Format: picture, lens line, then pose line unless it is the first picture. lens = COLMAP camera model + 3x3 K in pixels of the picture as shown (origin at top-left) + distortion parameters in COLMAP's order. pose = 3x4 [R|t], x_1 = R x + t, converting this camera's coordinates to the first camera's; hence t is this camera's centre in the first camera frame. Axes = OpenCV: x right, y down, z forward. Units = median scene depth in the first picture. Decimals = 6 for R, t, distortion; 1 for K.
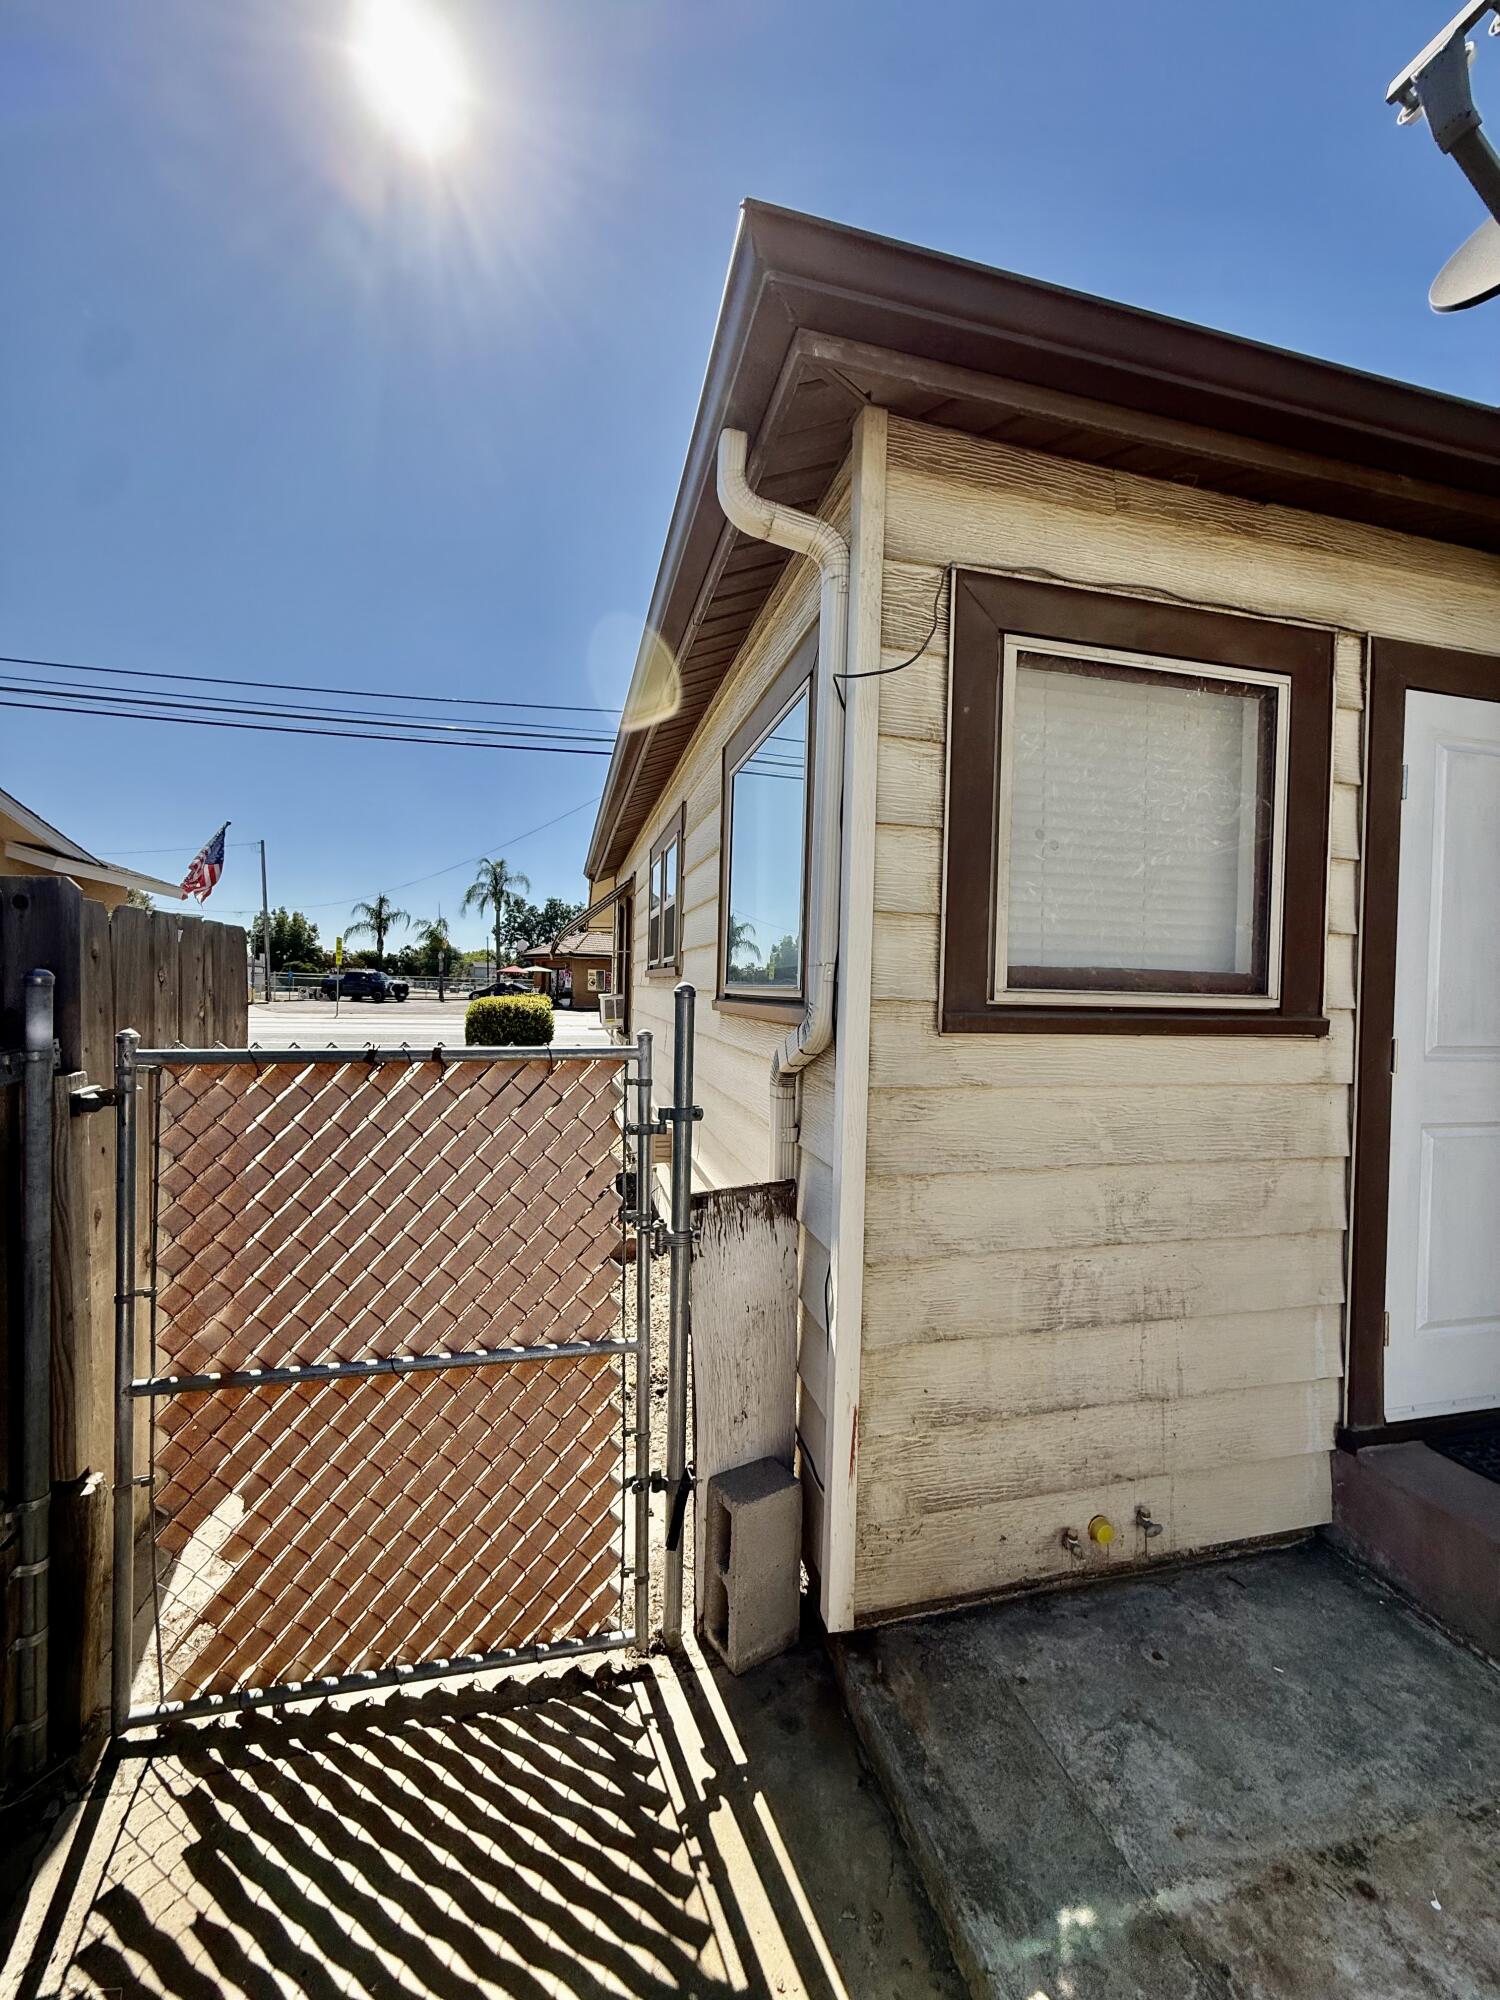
lens RADIAL K [[796.3, 0, 751.2], [0, 796.3, 1001.2], [0, 0, 1]] dist [-0.000258, 0.000075]
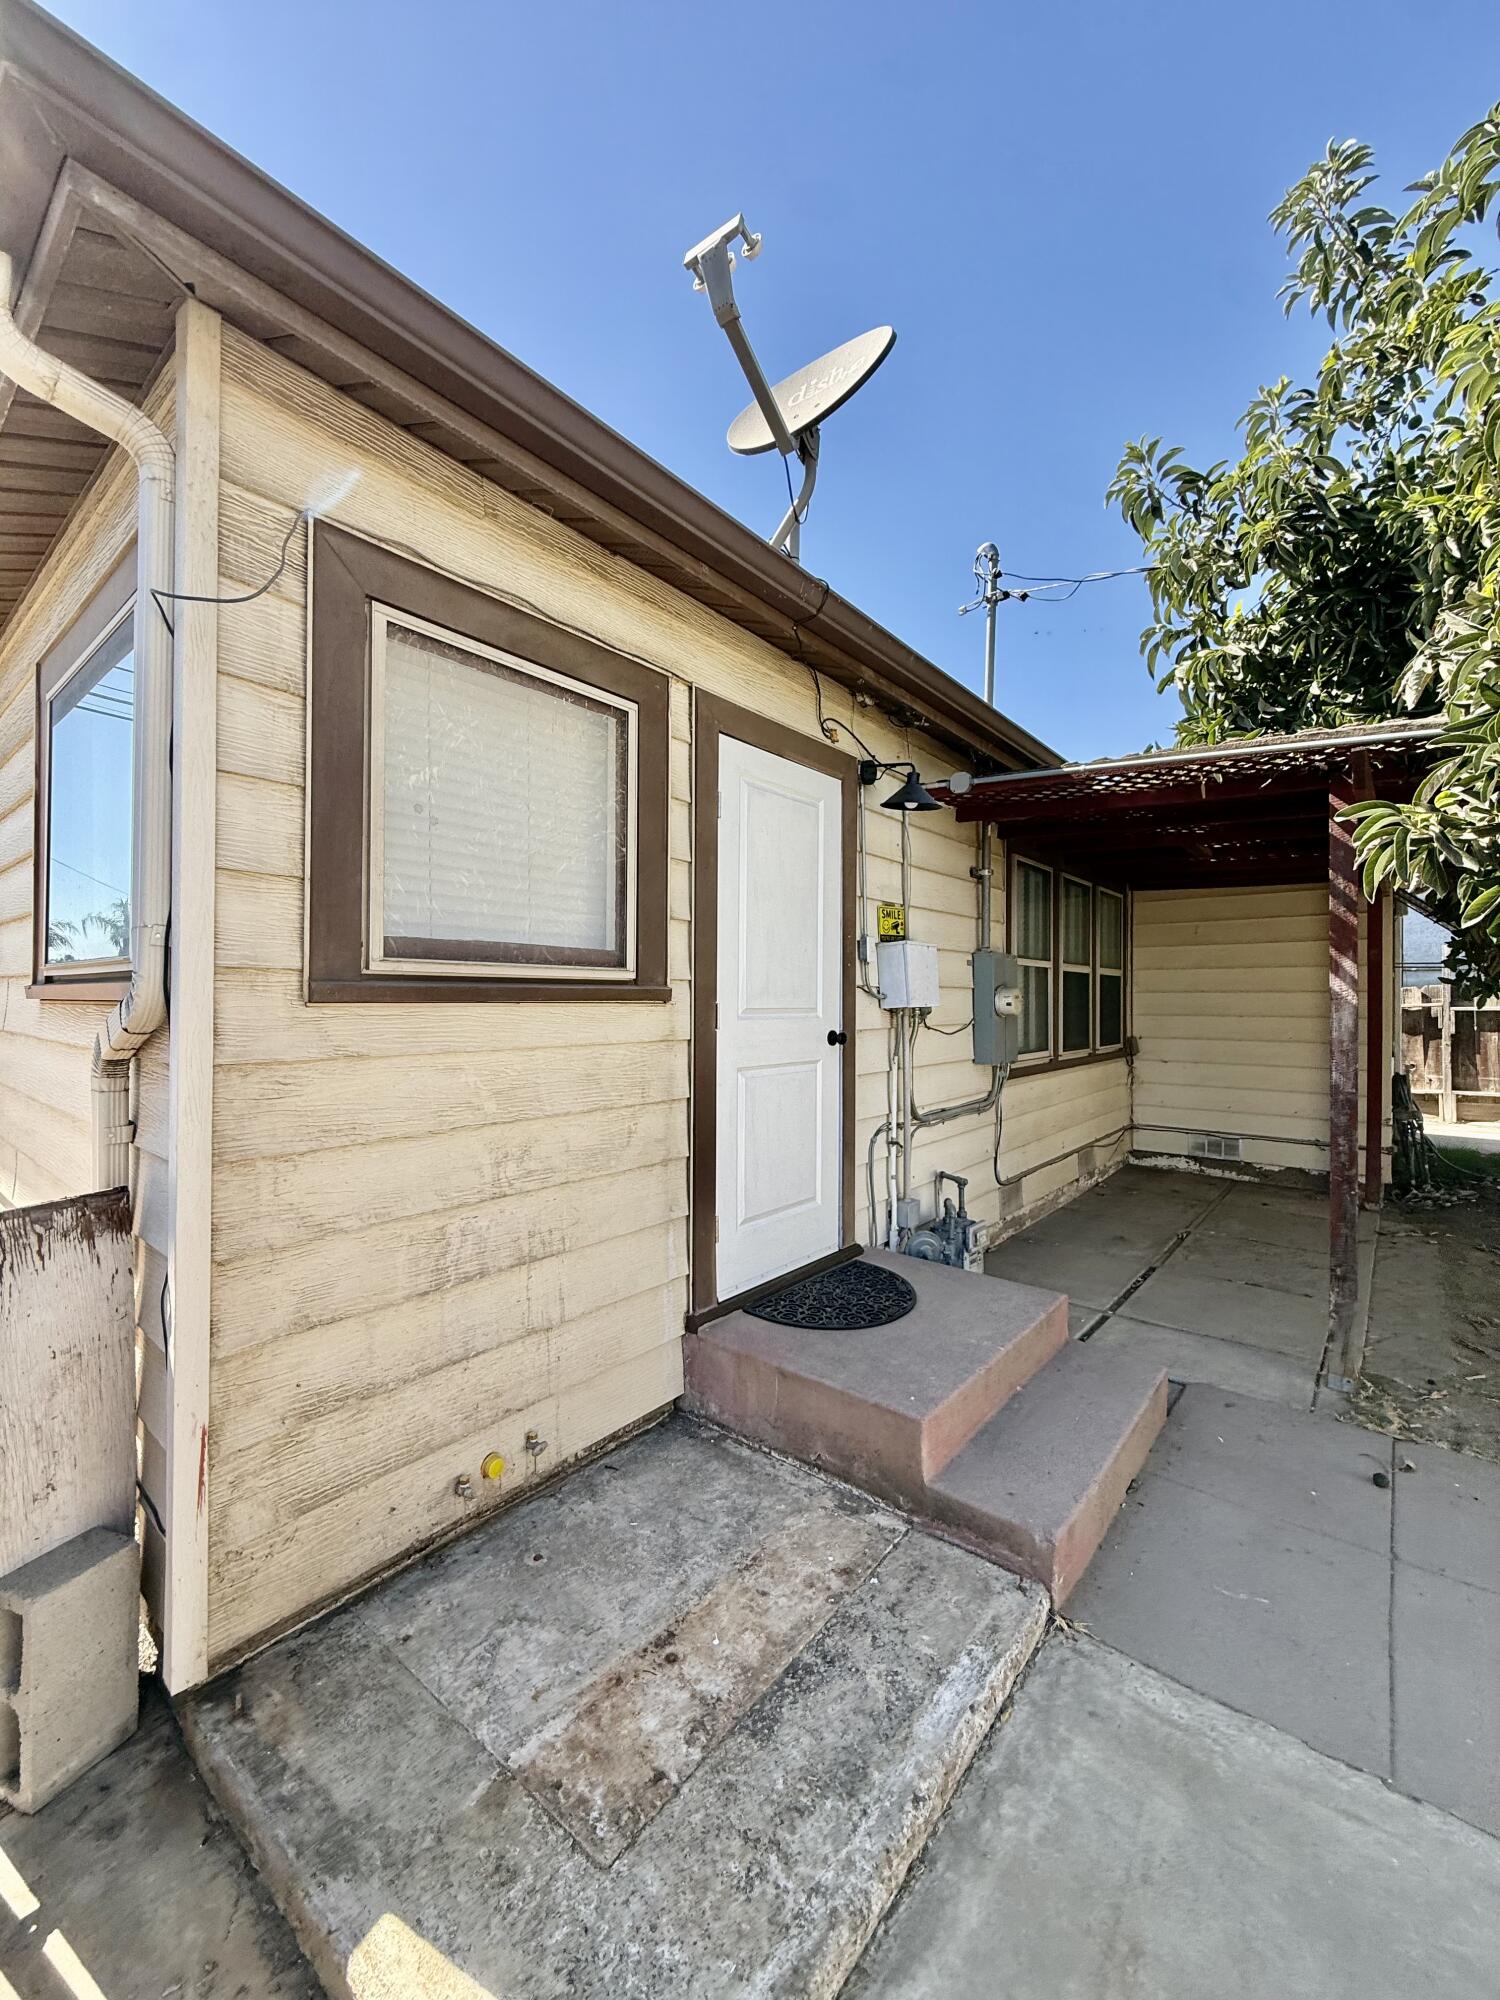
lens RADIAL K [[796.3, 0, 753.0], [0, 796.3, 1000.6], [0, 0, 1]] dist [-0.000258, 0.000075]
pose [[0.801948, -0.020311, 0.597048, 0.095544], [0.022618, 0.999738, 0.003629, 0.044326], [-0.596965, 0.010594, 0.802197, -0.074642]]
